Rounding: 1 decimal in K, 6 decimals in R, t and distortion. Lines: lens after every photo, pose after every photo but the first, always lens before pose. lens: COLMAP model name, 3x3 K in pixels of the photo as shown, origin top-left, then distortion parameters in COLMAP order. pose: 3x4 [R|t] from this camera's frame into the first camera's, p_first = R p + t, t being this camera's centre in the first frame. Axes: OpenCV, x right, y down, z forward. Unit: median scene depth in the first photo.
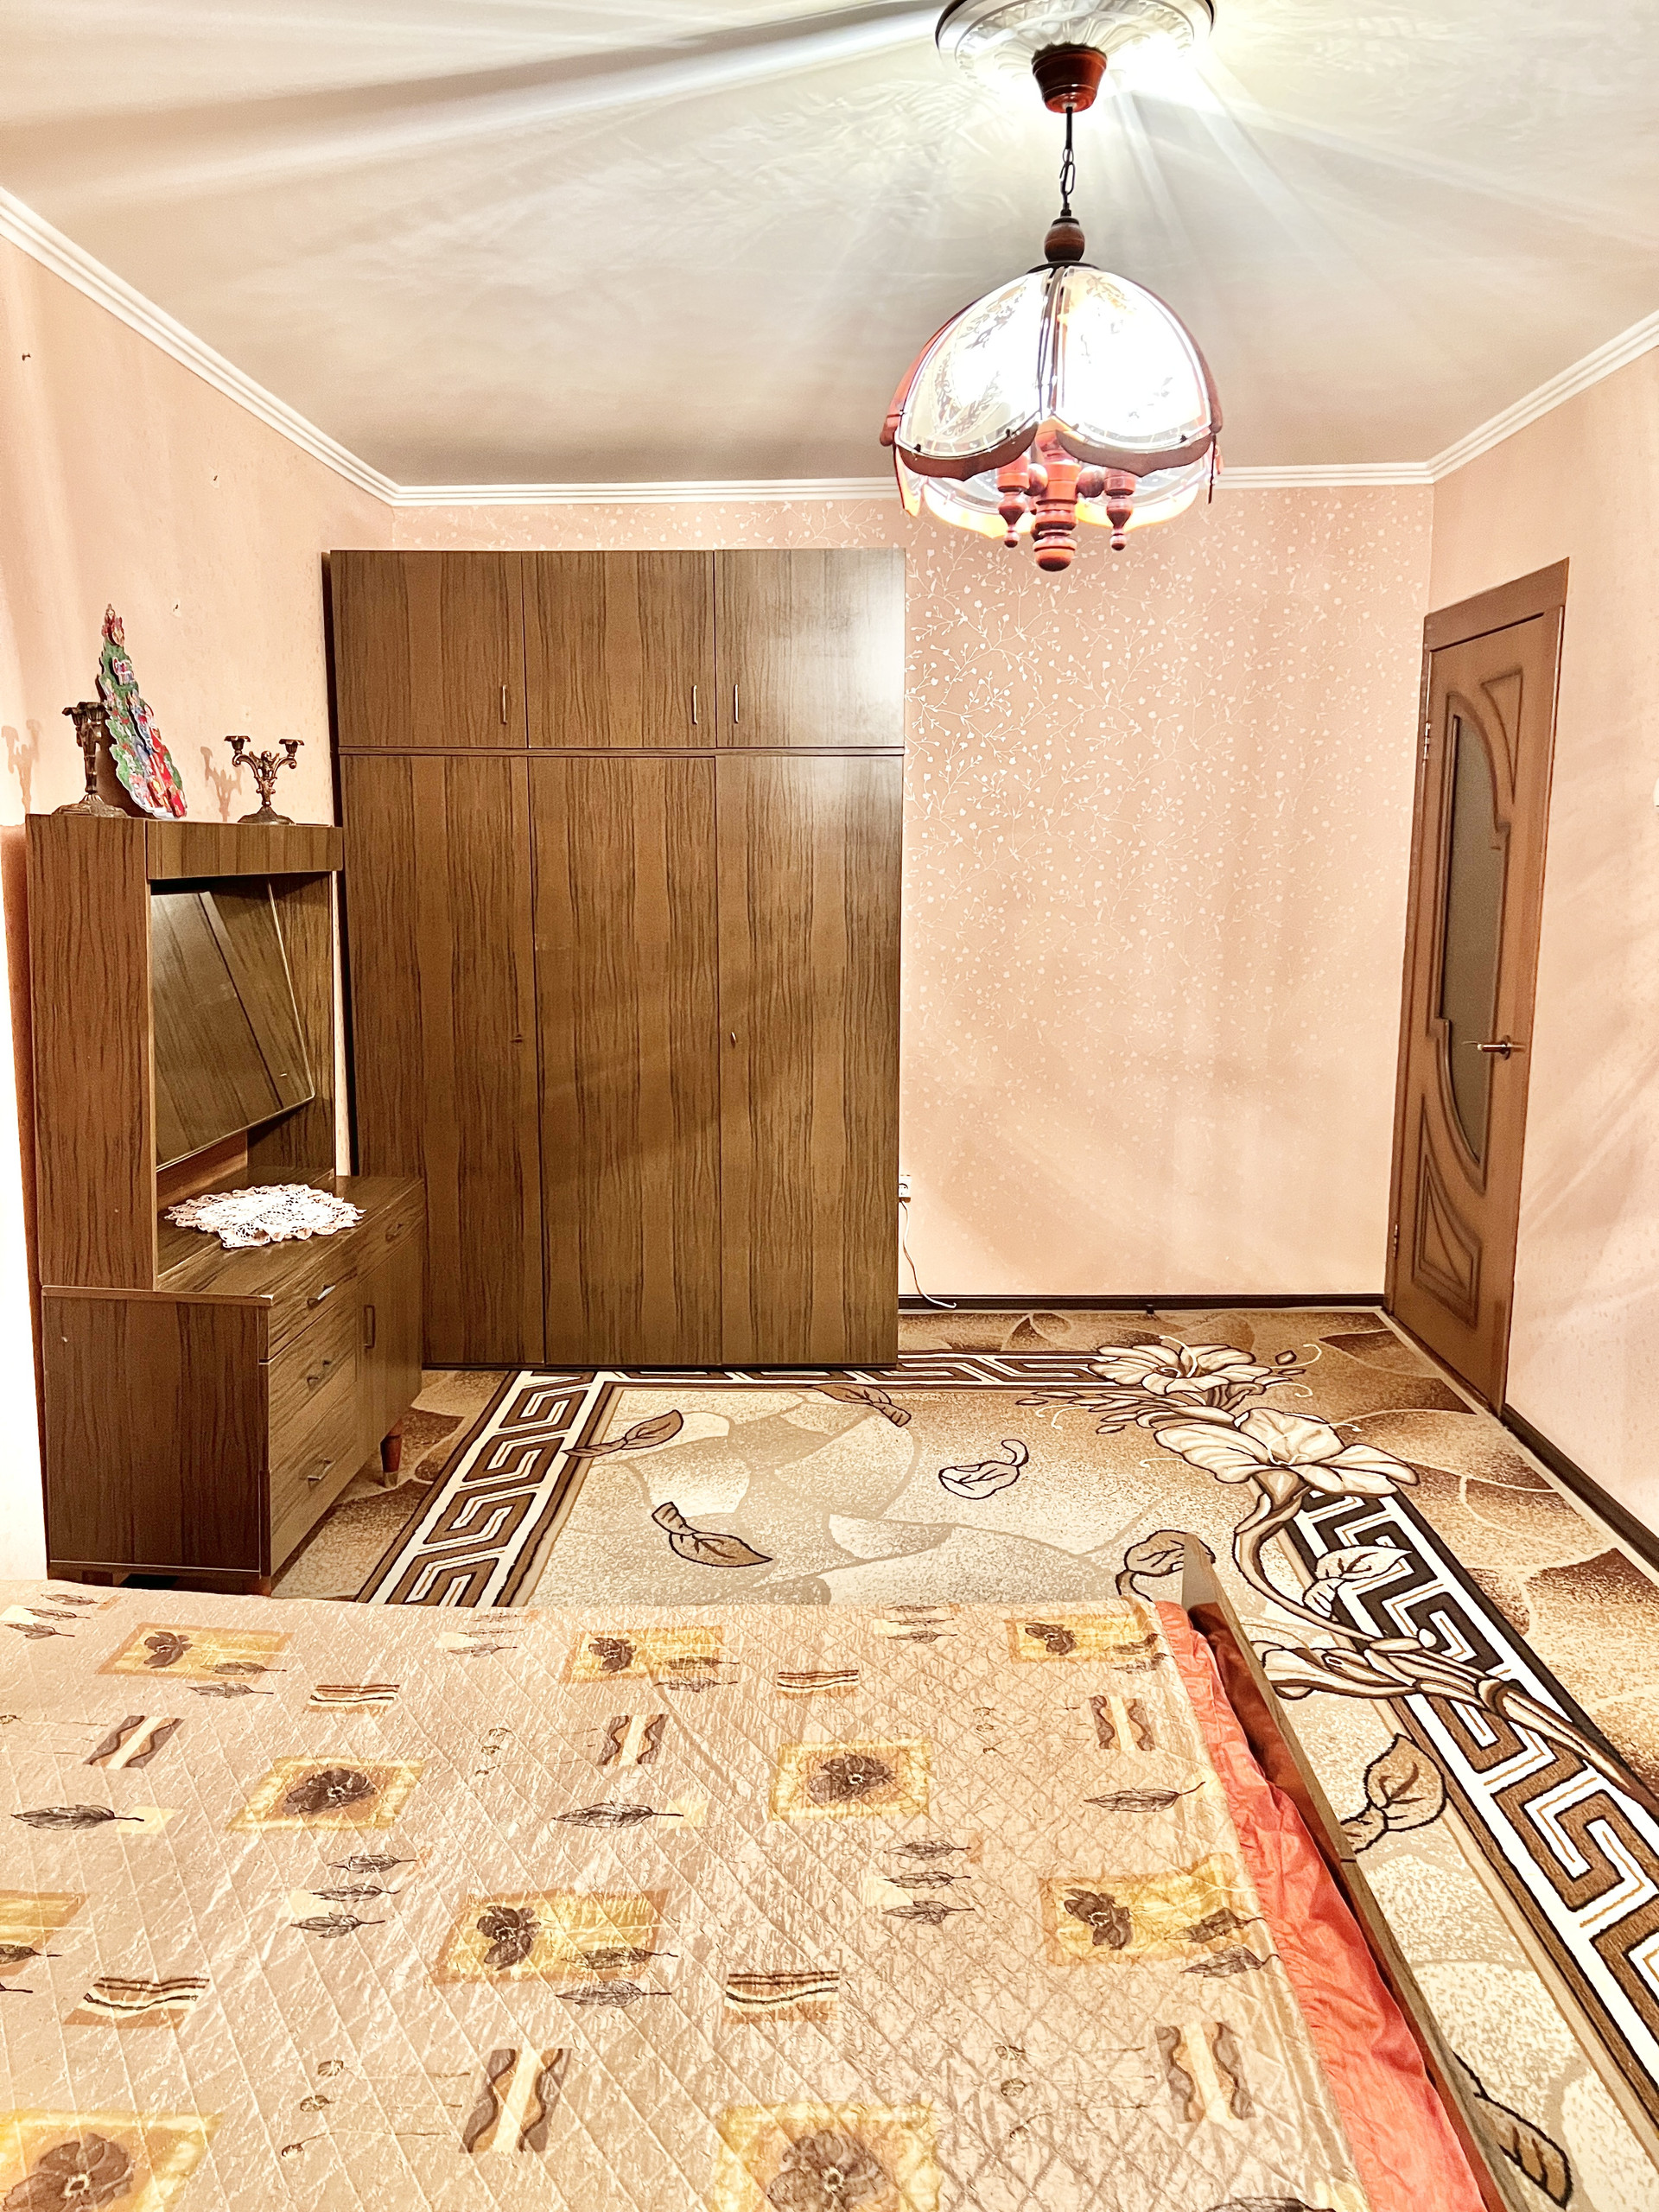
lens RADIAL K [[1668.6, 0, 825.9], [0, 1668.6, 1100.6], [0, 0, 1]] dist [0.047160, 0.002186]
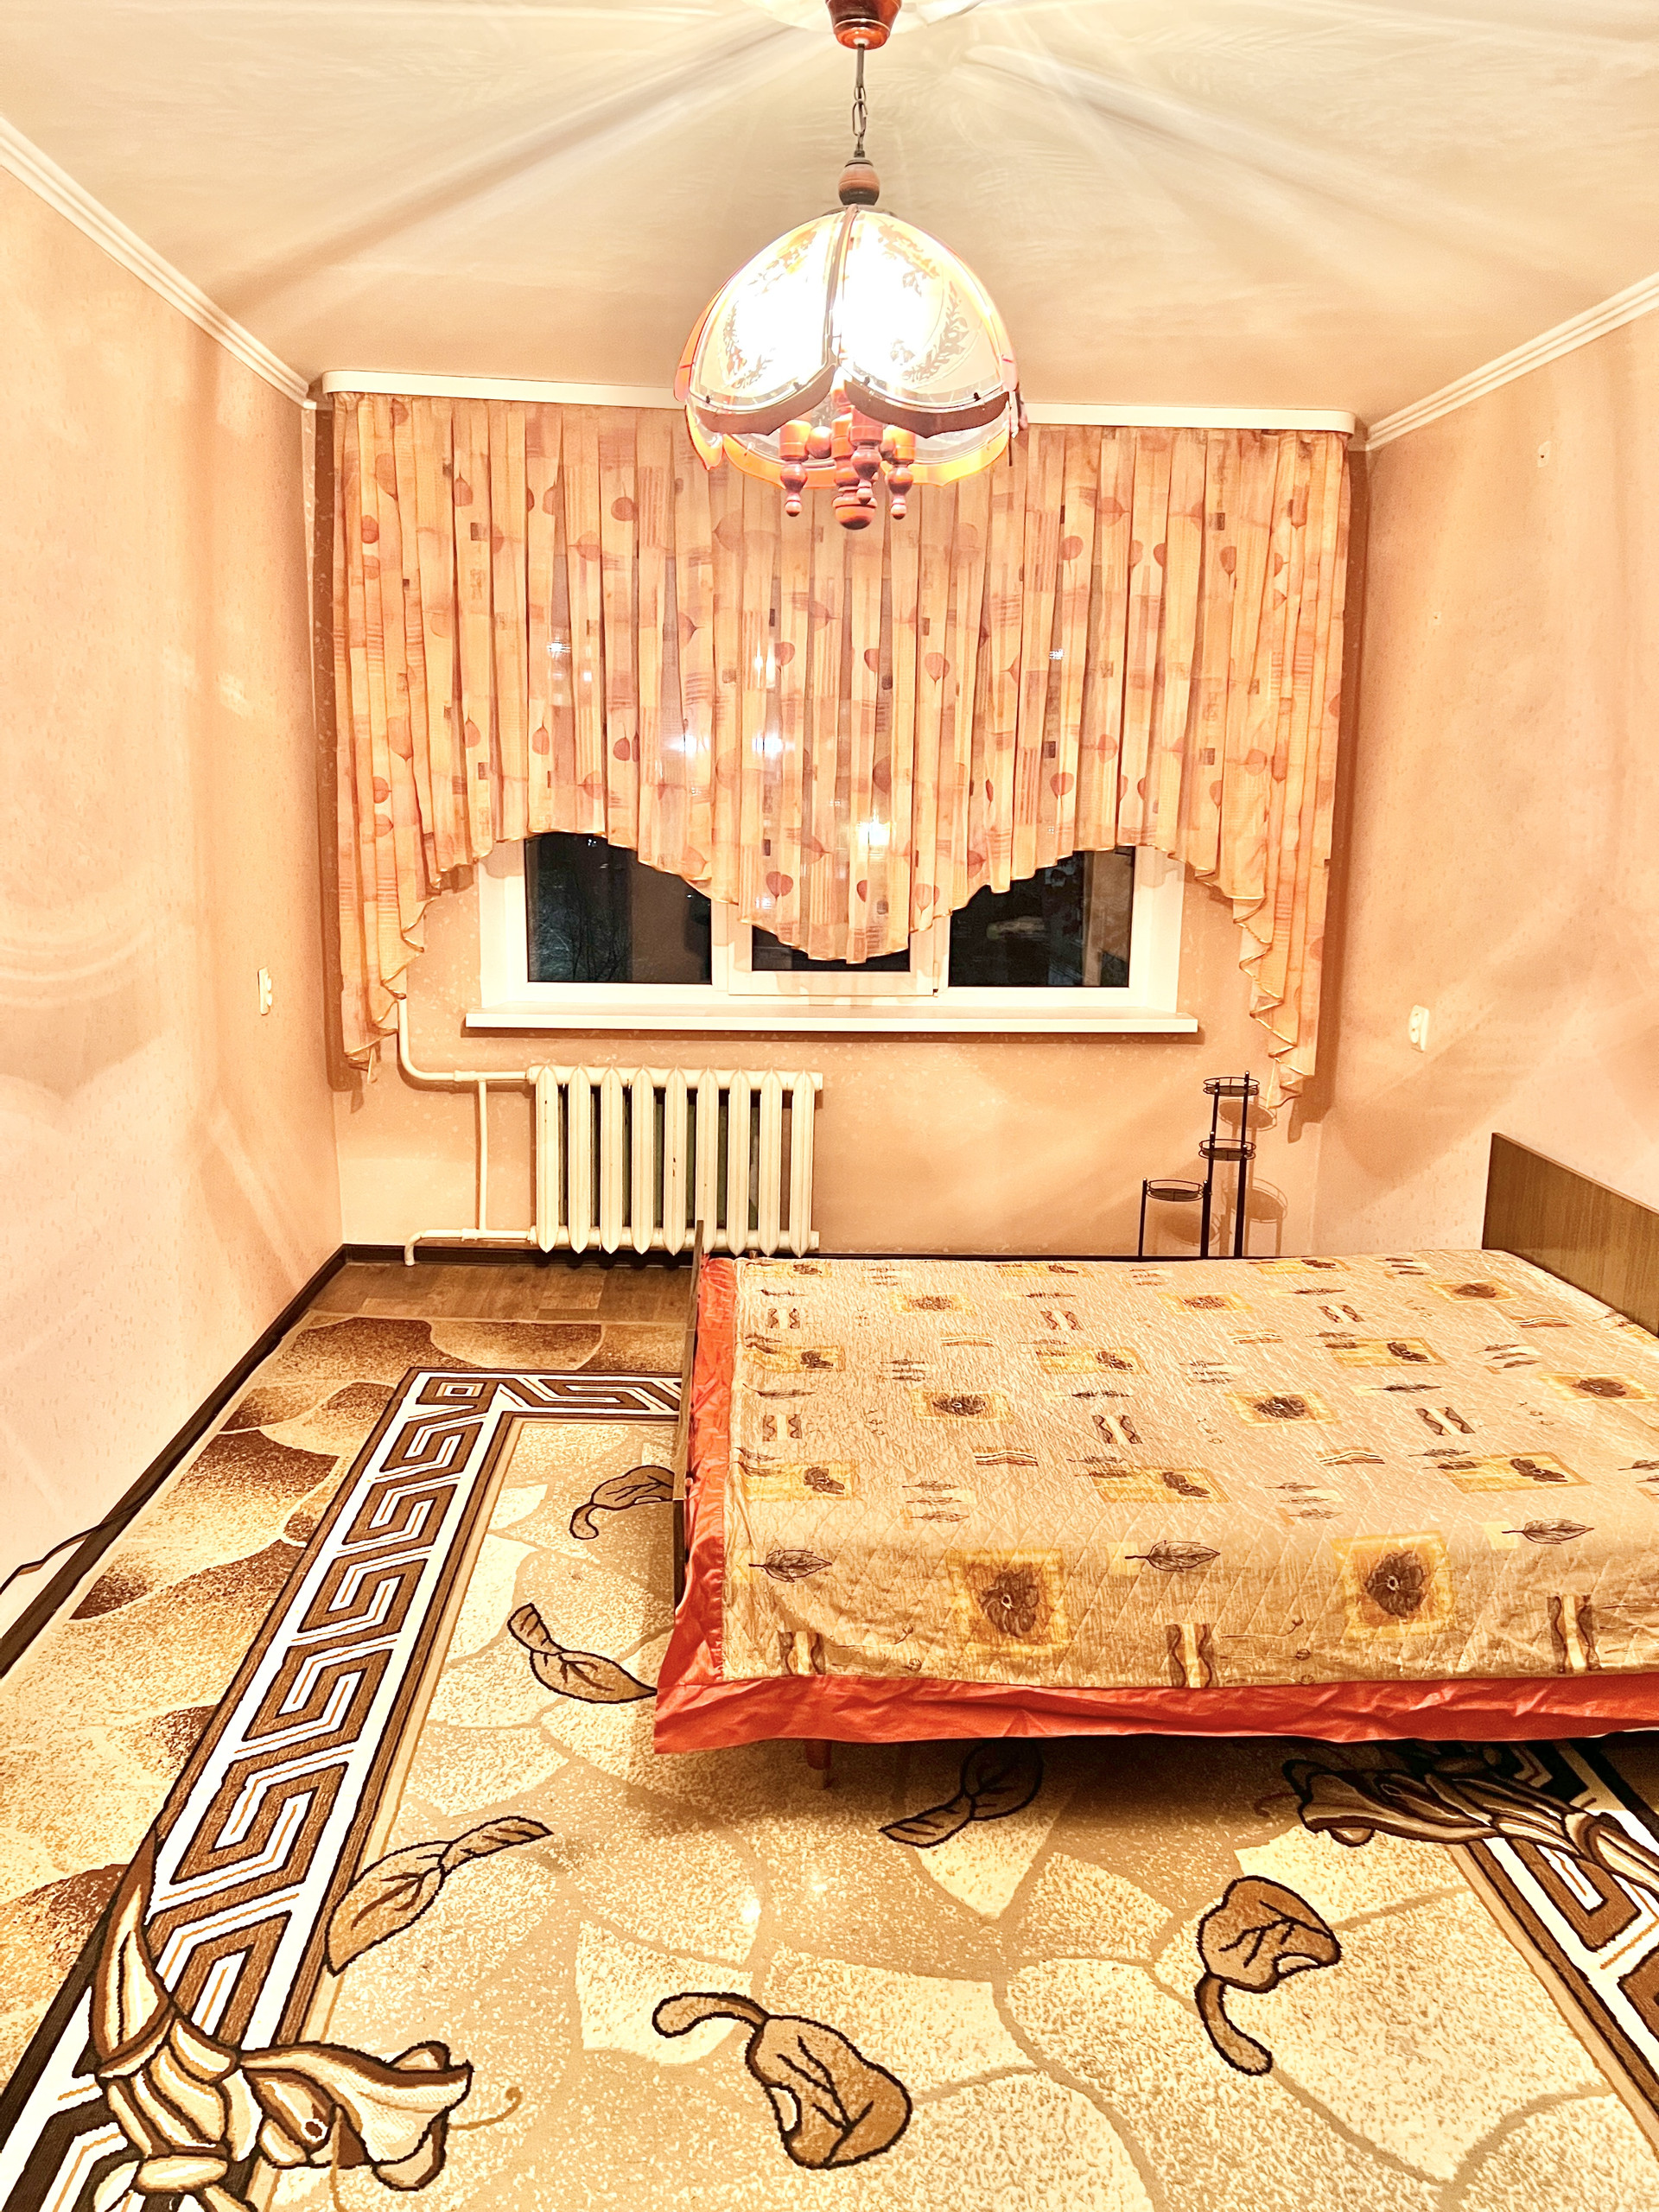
lens RADIAL K [[1668.6, 0, 825.4], [0, 1668.6, 1105.4], [0, 0, 1]] dist [0.047160, 0.002186]
pose [[-0.996925, -0.003598, -0.078280, 0.178704], [-0.029806, 0.941274, 0.336325, -0.259967], [0.072473, 0.337624, -0.938487, 1.601802]]
